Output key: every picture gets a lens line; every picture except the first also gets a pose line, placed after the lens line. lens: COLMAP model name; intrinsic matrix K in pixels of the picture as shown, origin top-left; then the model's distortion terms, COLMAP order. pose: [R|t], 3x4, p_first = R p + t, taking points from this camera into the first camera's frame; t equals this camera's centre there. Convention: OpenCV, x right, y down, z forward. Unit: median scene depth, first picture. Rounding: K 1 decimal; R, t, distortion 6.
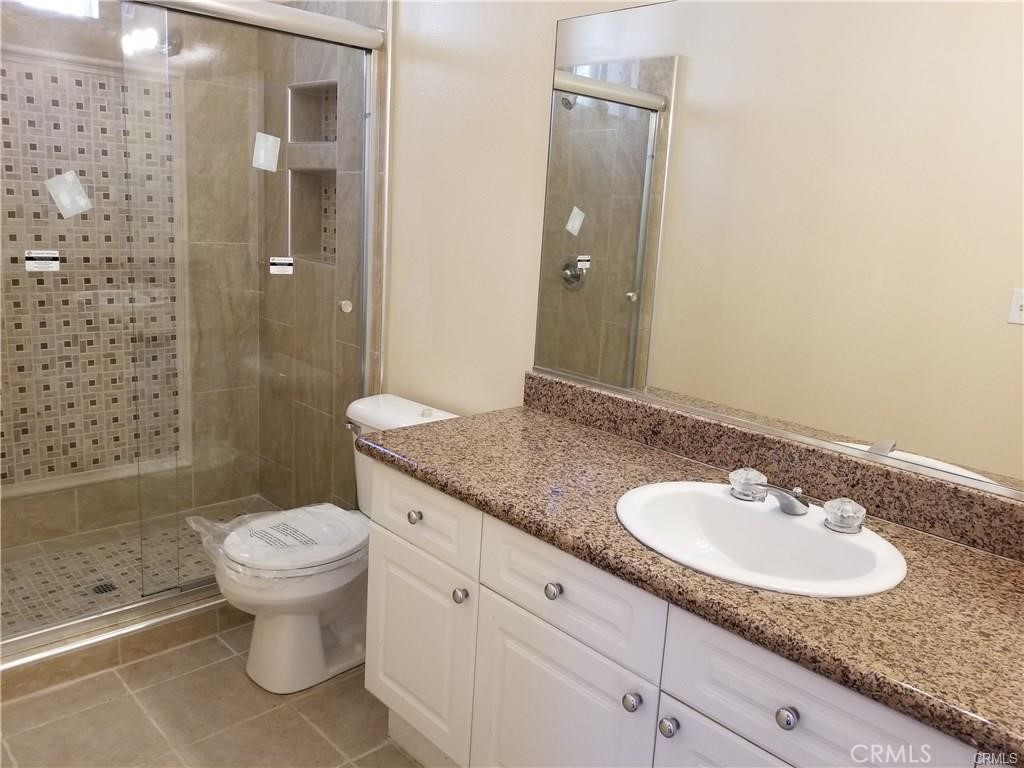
lens RADIAL K [[812.8, 0, 509.9], [0, 812.8, 372.4], [0, 0, 1]] dist [0.074025, -0.117624]
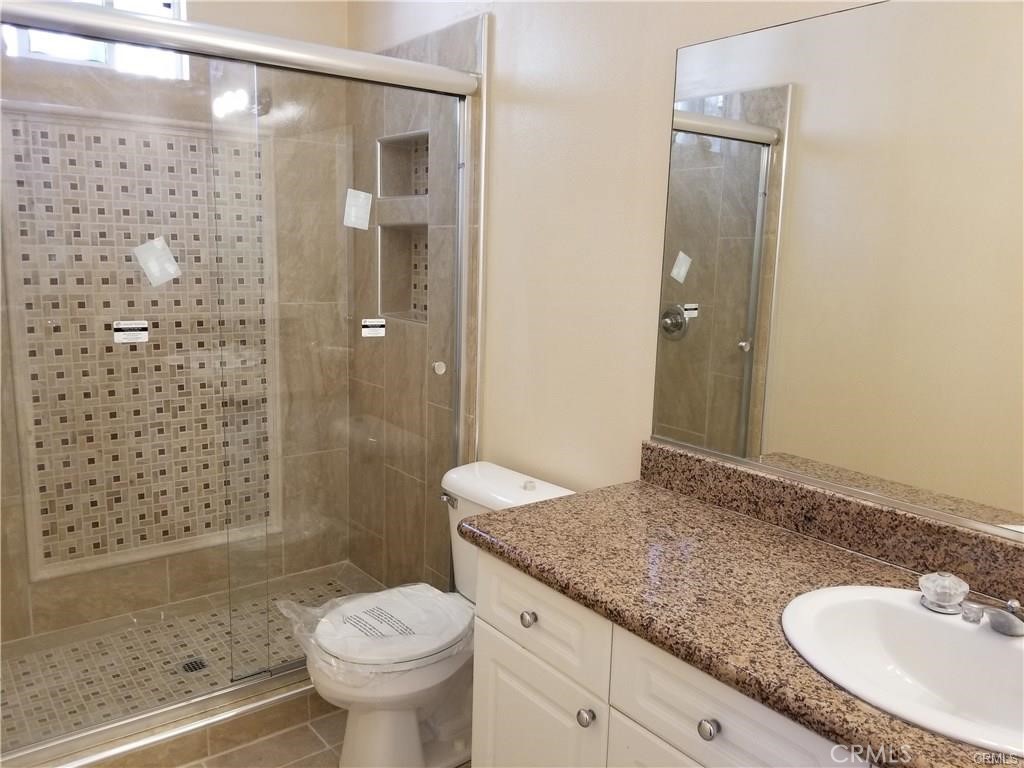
lens RADIAL K [[796.4, 0, 489.8], [0, 796.4, 380.7], [0, 0, 1]] dist [0.077854, -0.124663]
pose [[0.993382, -0.016594, -0.113649, -0.037855], [0.012410, 0.999222, -0.037429, -0.029891], [0.114181, 0.035771, 0.992816, 0.092839]]
